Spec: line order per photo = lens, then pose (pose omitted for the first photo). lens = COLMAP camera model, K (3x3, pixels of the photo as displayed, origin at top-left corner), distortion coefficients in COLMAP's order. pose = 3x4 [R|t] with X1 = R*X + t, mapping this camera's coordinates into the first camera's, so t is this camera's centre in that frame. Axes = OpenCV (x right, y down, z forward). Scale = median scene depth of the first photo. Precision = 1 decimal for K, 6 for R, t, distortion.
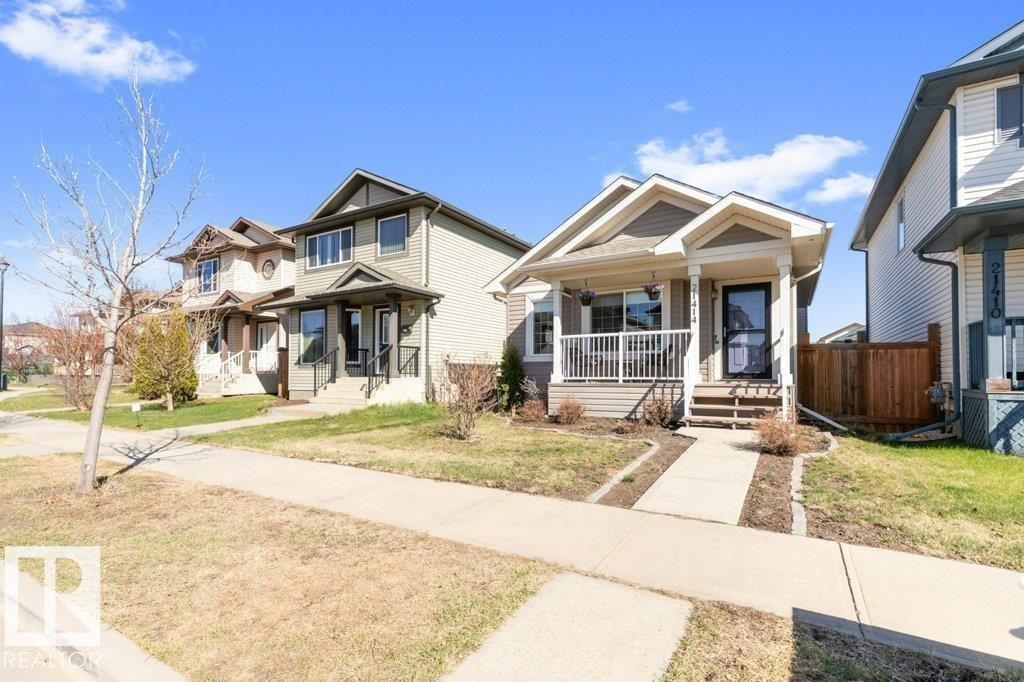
lens RADIAL K [[472.5, 0, 509.3], [0, 472.5, 345.7], [0, 0, 1]] dist [0.003690, 0.000993]
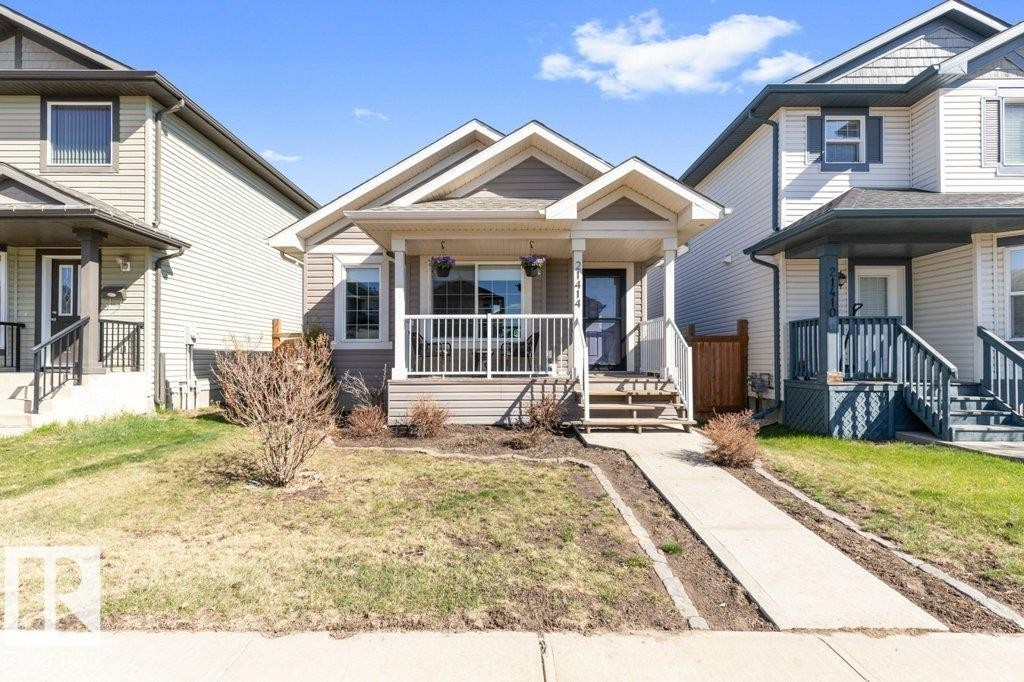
lens RADIAL K [[472.5, 0, 509.3], [0, 472.5, 345.7], [0, 0, 1]] dist [0.003690, 0.000993]
pose [[0.857570, 0.013881, 0.514180, -0.129165], [-0.030686, 0.999236, 0.024204, 0.003566], [-0.513451, -0.036535, 0.857341, 0.293131]]
